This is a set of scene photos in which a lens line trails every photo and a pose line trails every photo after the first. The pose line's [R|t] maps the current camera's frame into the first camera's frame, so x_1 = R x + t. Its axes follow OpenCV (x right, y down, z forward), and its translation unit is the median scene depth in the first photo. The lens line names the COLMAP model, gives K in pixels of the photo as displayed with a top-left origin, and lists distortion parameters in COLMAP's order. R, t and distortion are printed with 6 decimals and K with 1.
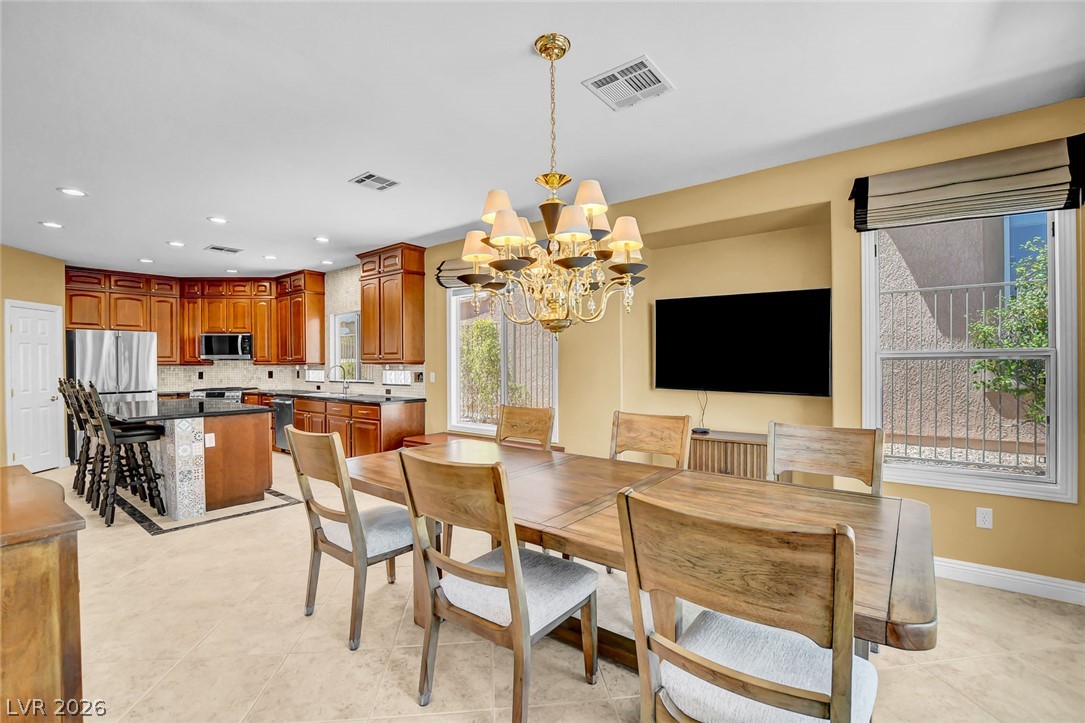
lens RADIAL K [[485.3, 0, 544.5], [0, 485.3, 360.4], [0, 0, 1]] dist [-0.037069, 0.005836]
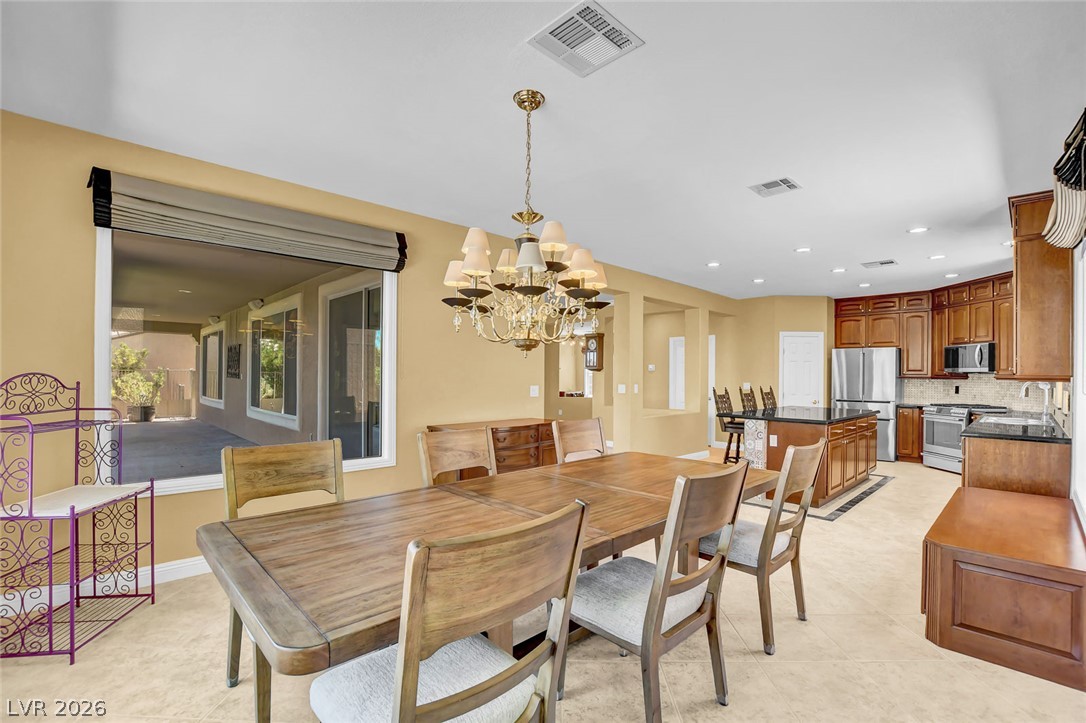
lens RADIAL K [[485.8, 0, 547.1], [0, 485.8, 372.4], [0, 0, 1]] dist [-0.037069, 0.005836]
pose [[-0.132447, 0.002792, -0.991186, 0.335387], [-0.003640, 0.999988, 0.003303, -0.003085], [0.991183, 0.004045, -0.132435, 0.351850]]
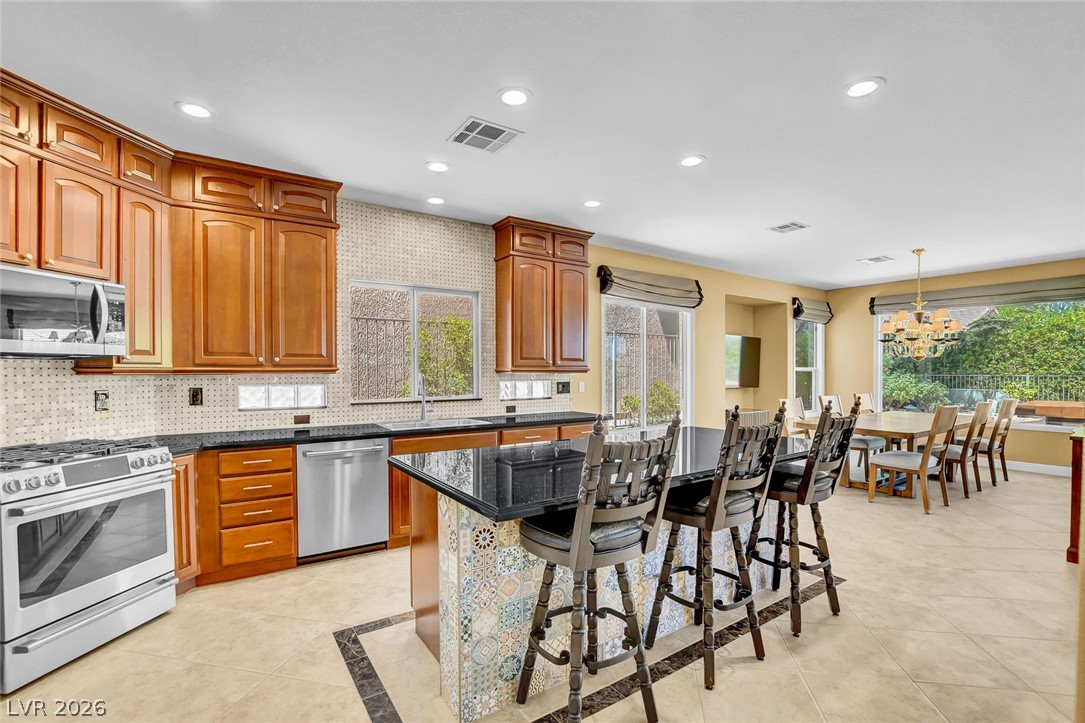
lens RADIAL K [[485.3, 0, 542.7], [0, 485.3, 375.5], [0, 0, 1]] dist [-0.037069, 0.005836]
pose [[0.303463, -0.001578, 0.952842, -0.896809], [-0.005678, 0.999978, 0.003465, 0.008182], [-0.952826, -0.006462, 0.303447, 0.632588]]
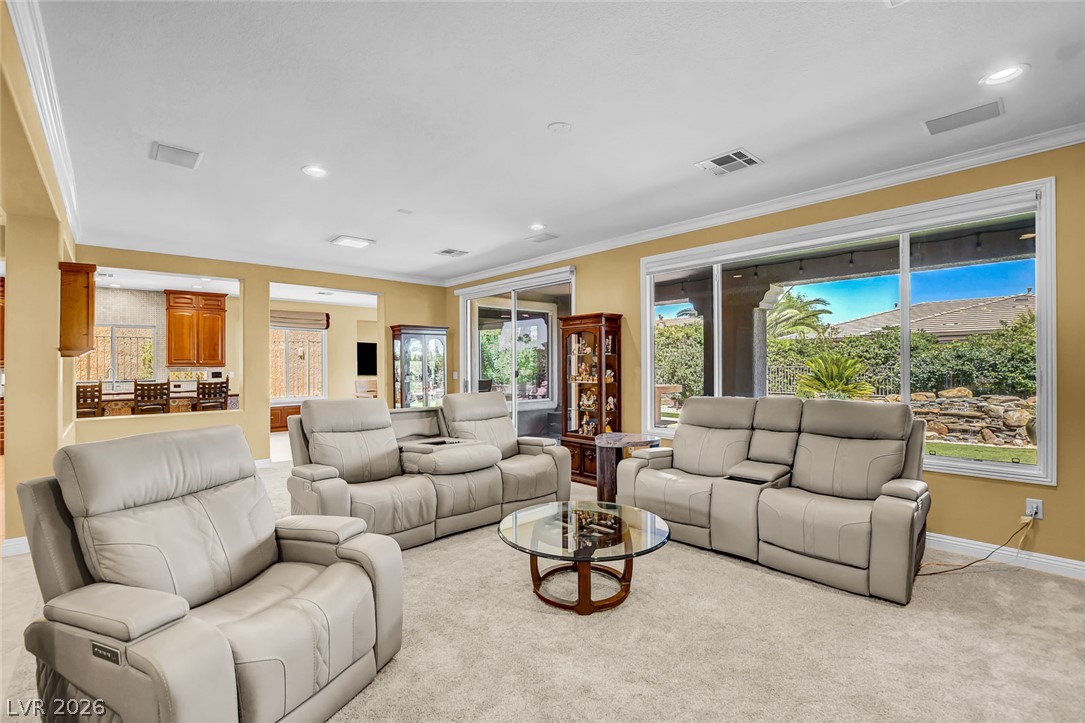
lens RADIAL K [[485.3, 0, 545.4], [0, 485.3, 367.0], [0, 0, 1]] dist [-0.037069, 0.005836]
pose [[0.162313, 0.001368, 0.986738, -1.340084], [0.001956, 0.999997, -0.001708, 0.009071], [-0.986737, 0.002207, 0.162310, -0.258883]]
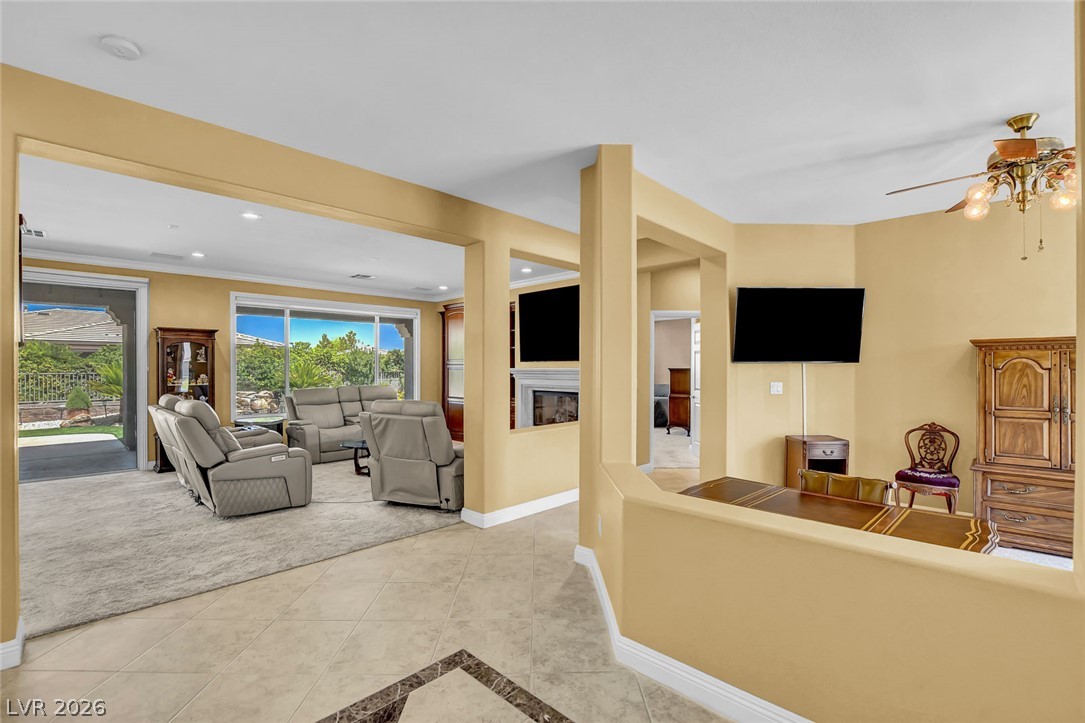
lens RADIAL K [[485.3, 0, 550.2], [0, 485.3, 366.5], [0, 0, 1]] dist [-0.037069, 0.005836]
pose [[-0.994799, 0.009768, 0.101387, -1.341941], [0.009033, 0.999930, -0.007706, 0.010791], [-0.101455, -0.006750, -0.994817, 0.579493]]
